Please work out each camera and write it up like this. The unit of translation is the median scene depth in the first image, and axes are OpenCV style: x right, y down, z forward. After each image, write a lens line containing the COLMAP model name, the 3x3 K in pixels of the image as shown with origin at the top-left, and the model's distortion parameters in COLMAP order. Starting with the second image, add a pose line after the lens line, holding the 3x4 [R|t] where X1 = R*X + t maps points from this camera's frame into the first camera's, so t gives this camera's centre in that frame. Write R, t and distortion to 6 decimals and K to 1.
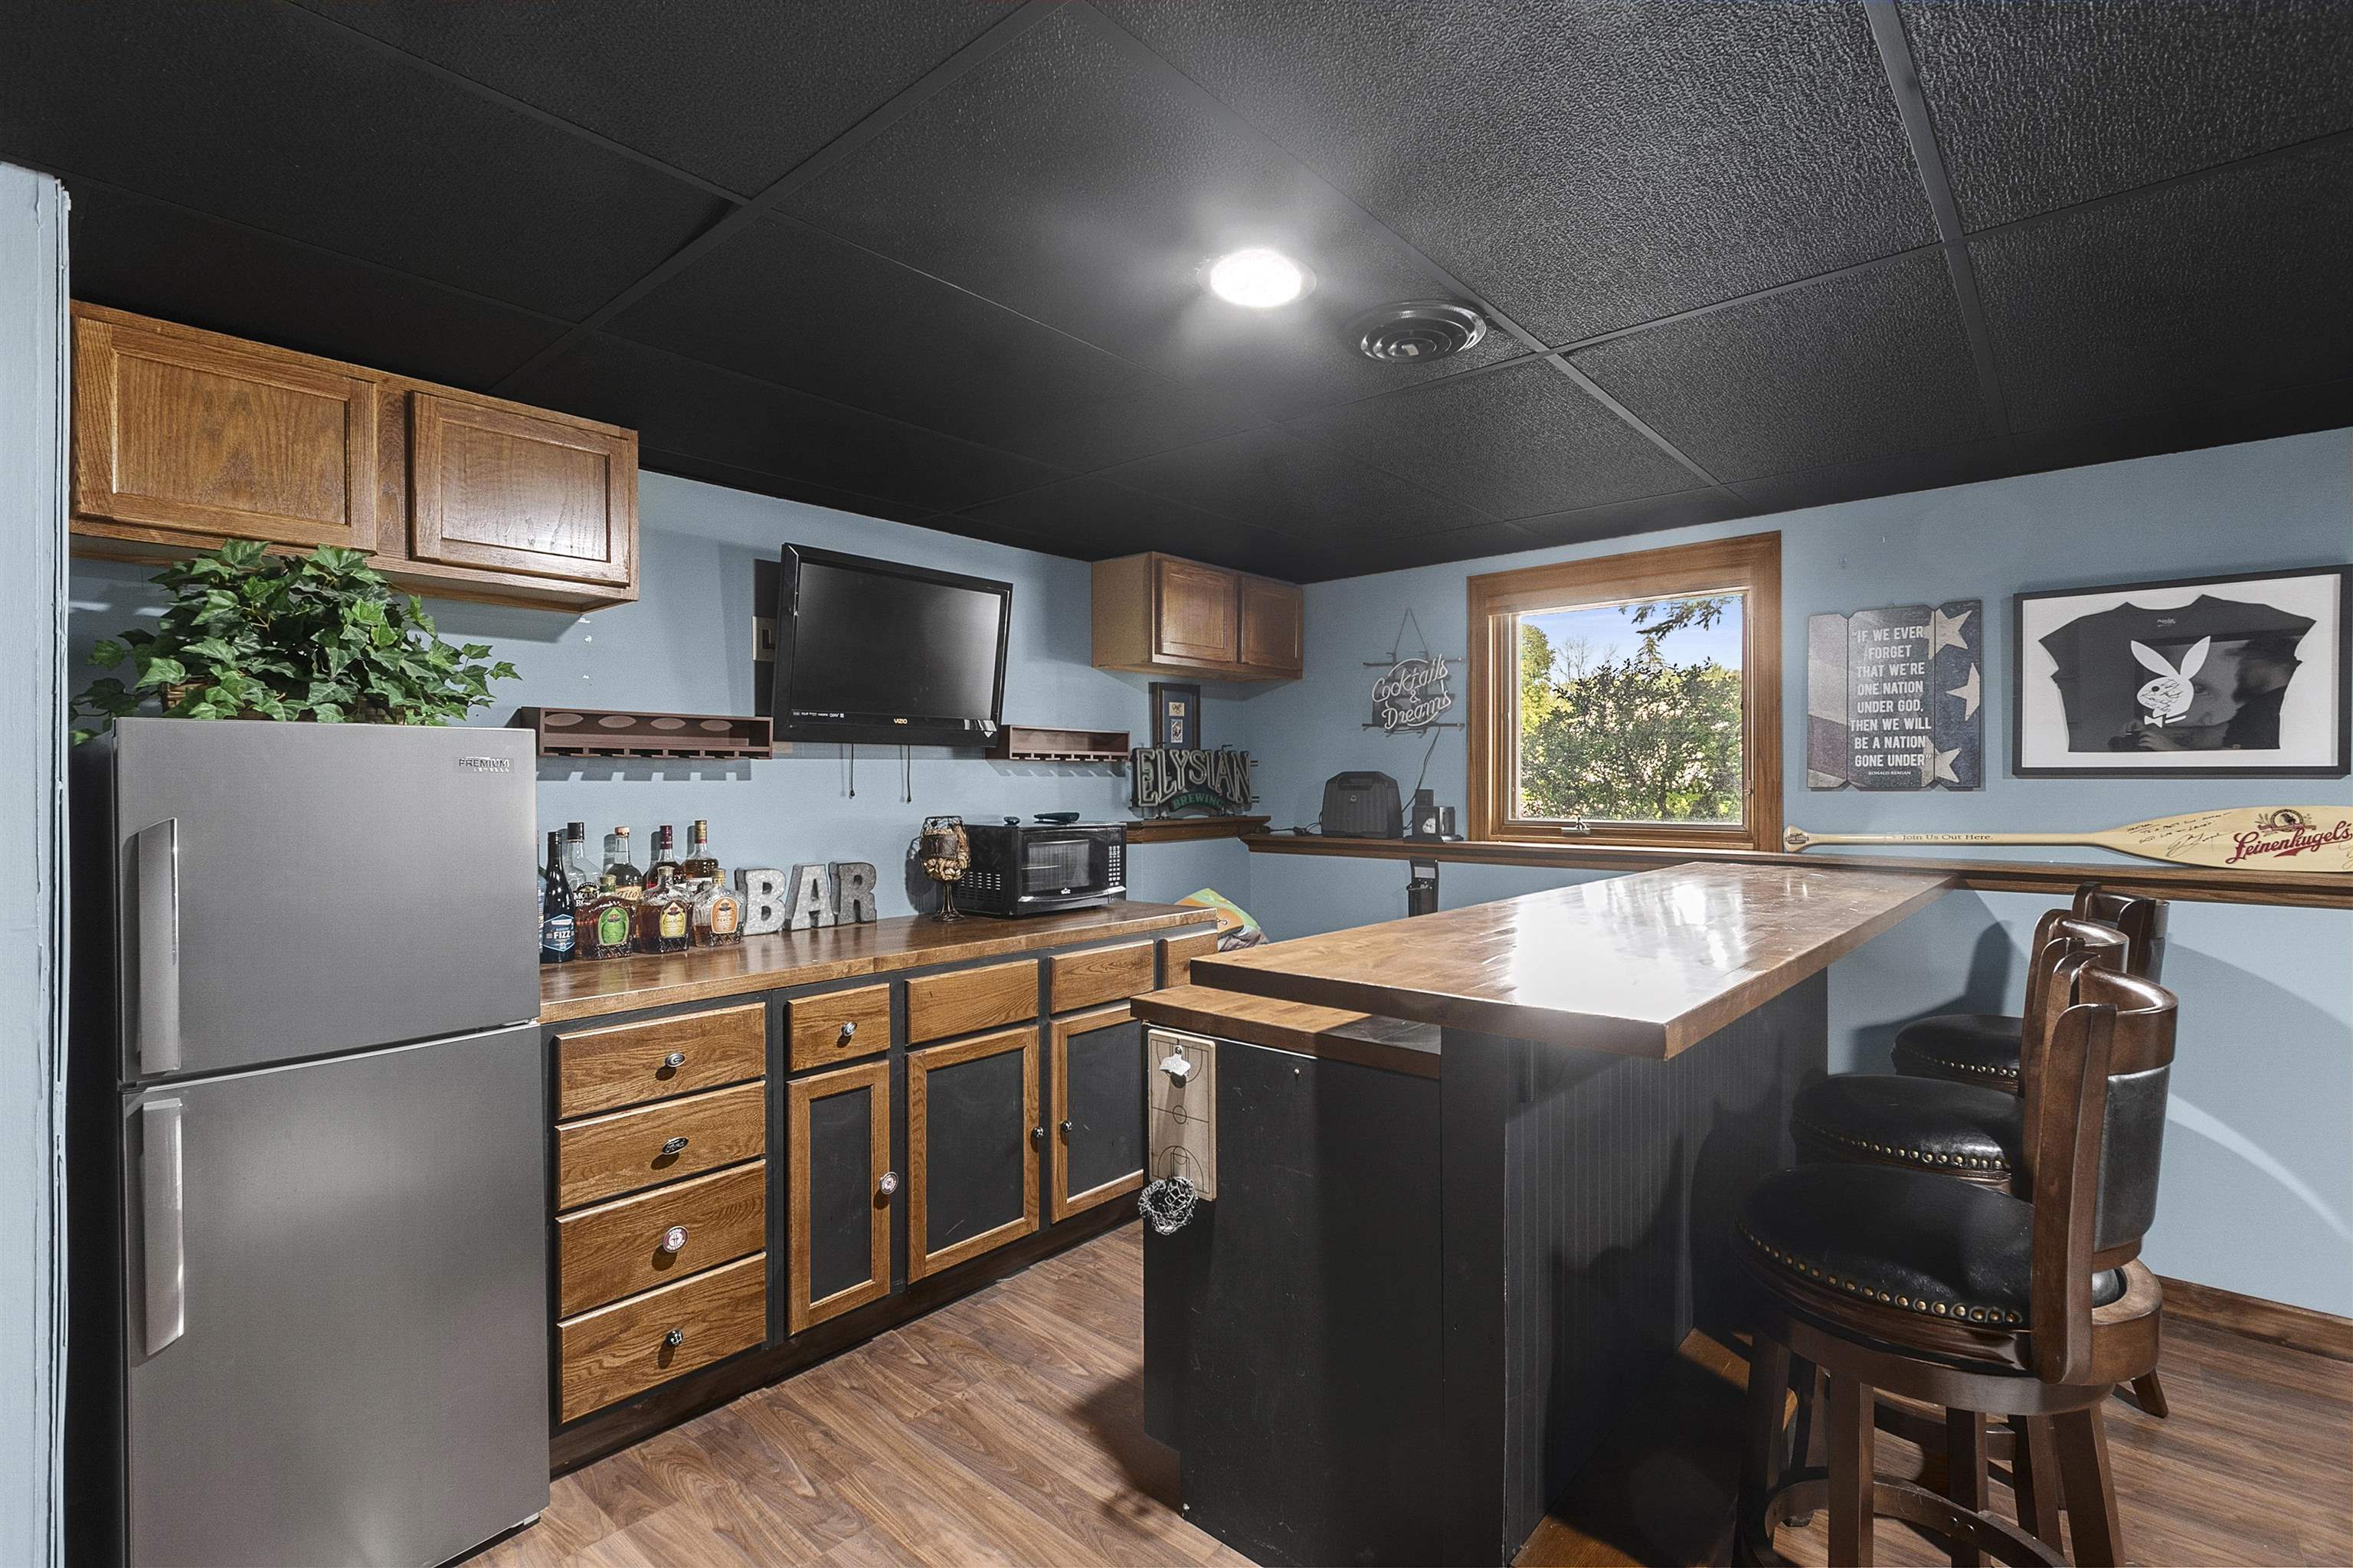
lens RADIAL K [[1068.7, 0, 1165.3], [0, 1068.7, 770.8], [0, 0, 1]] dist [0.002750, 0.000123]
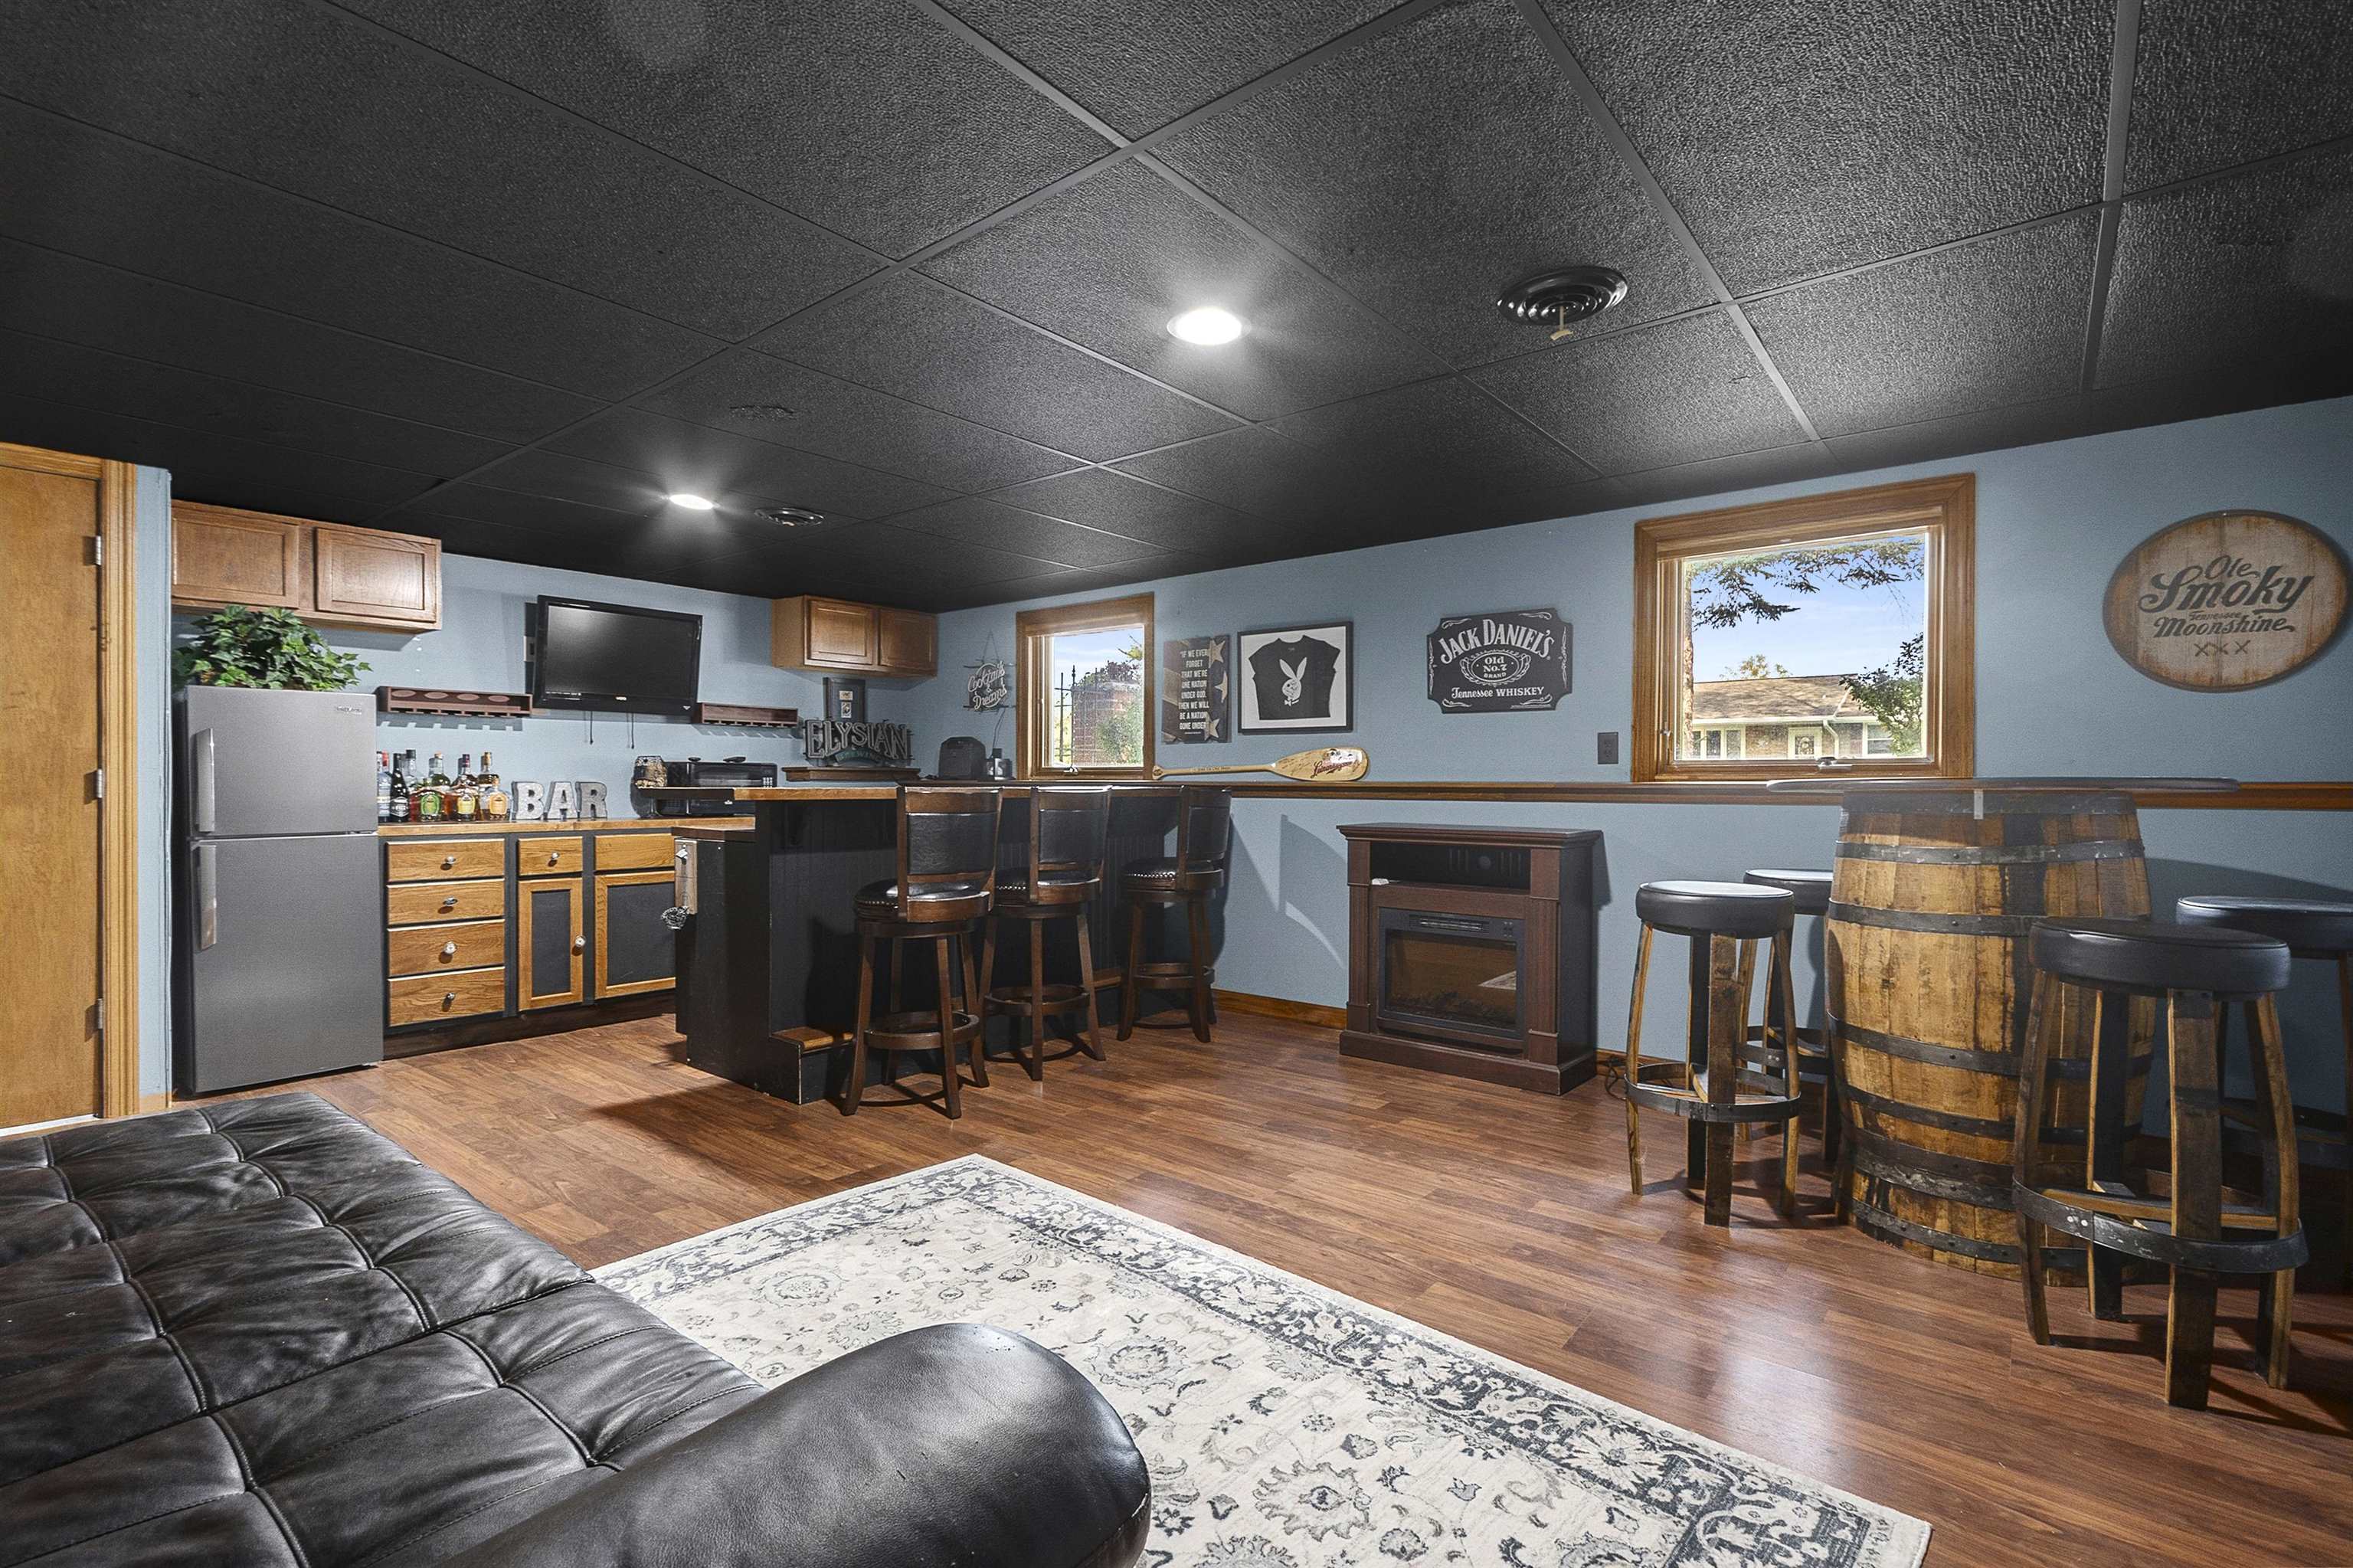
lens RADIAL K [[1081.4, 0, 1166.1], [0, 1081.4, 781.0], [0, 0, 1]] dist [0.002478, -0.000078]
pose [[0.999168, 0.006050, 0.040329, 0.667332], [-0.006430, 0.999936, 0.009302, 0.076341], [-0.040270, -0.009554, 0.999143, -0.905238]]
